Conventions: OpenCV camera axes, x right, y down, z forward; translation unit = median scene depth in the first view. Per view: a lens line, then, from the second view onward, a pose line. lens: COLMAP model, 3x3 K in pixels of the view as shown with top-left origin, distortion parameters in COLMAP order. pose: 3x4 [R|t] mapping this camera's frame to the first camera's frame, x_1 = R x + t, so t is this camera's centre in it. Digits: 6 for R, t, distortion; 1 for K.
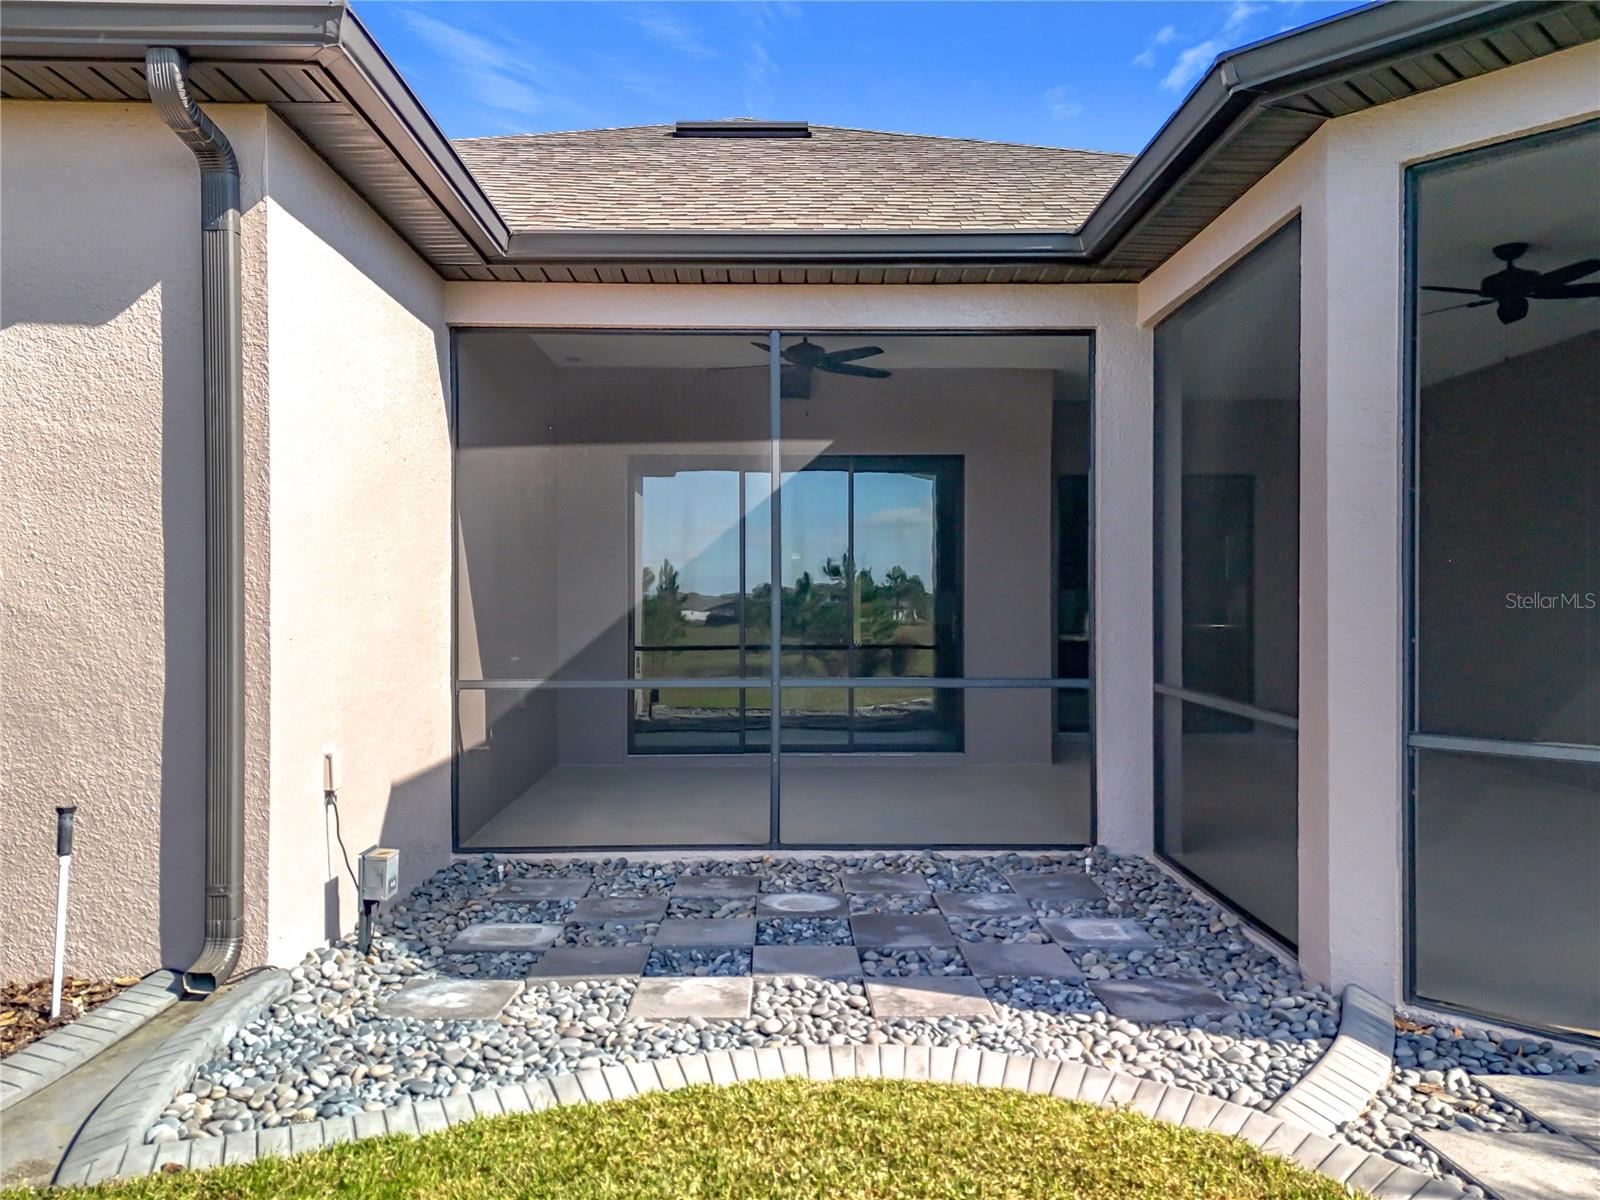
lens RADIAL K [[1197.4, 0, 800.0], [0, 1197.4, 600.0], [0, 0, 1]] dist [0.039669, -0.002283]
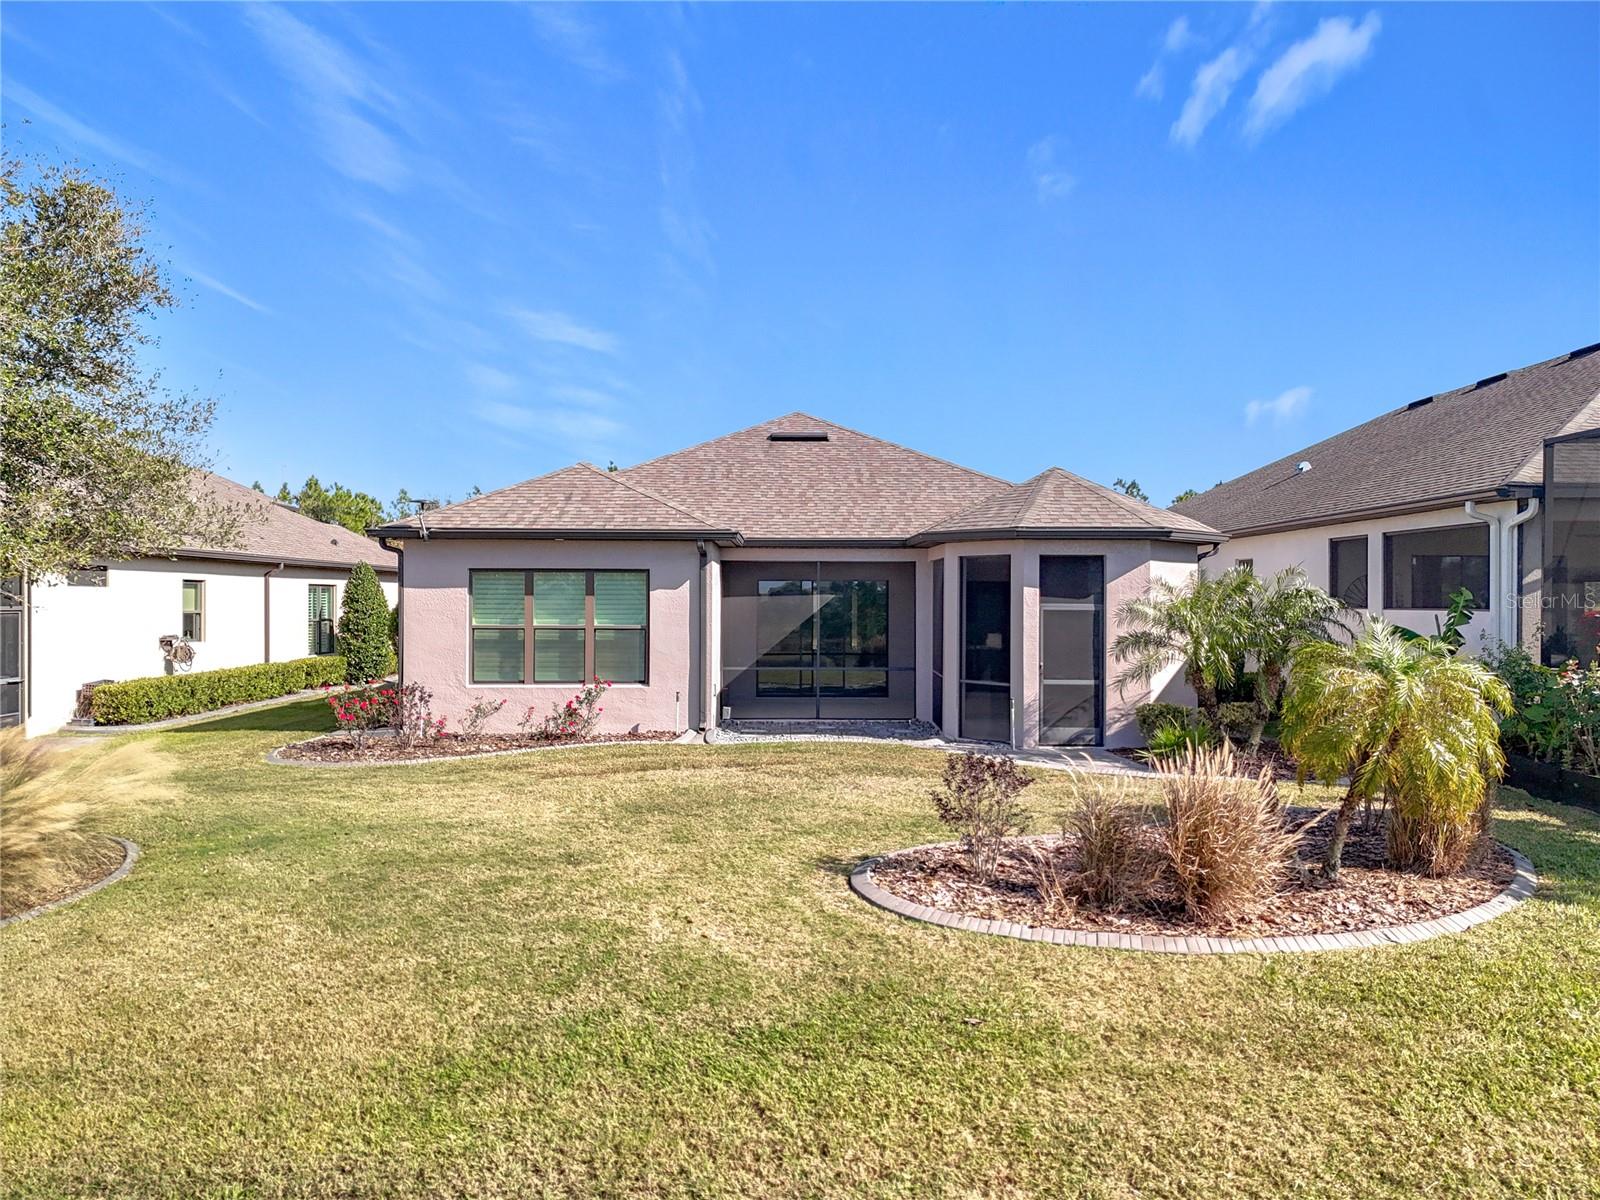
lens RADIAL K [[1173.9, 0, 776.4], [0, 1173.9, 609.5], [0, 0, 1]] dist [0.041084, -0.005563]
pose [[0.999637, 0.002402, -0.026838, -0.052212], [-0.002002, 0.999887, 0.014904, -0.145697], [0.026871, -0.014845, 0.999529, -2.285686]]
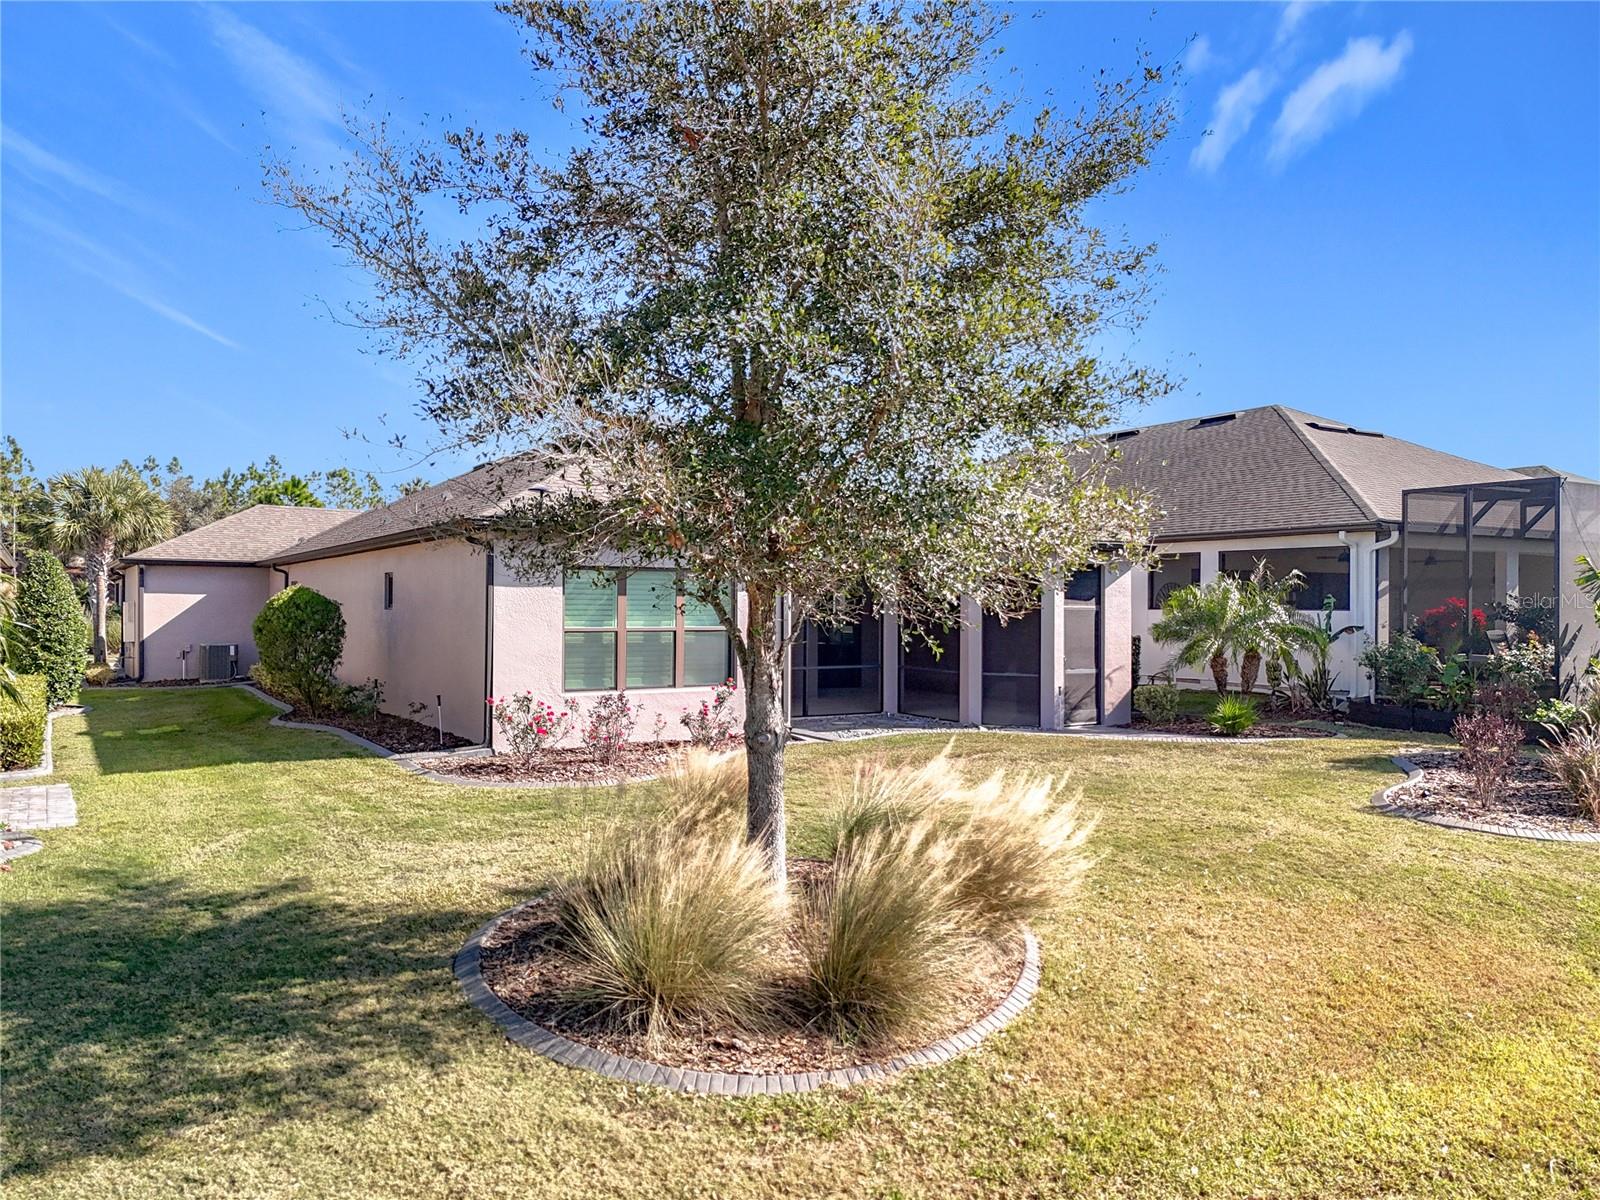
lens RADIAL K [[1197.4, 0, 800.0], [0, 1197.4, 600.0], [0, 0, 1]] dist [0.039669, -0.002283]
pose [[0.859853, 0.003094, 0.510532, -1.853734], [-0.003680, 0.999993, 0.000137, -0.130098], [-0.510528, -0.001996, 0.859859, -1.991458]]
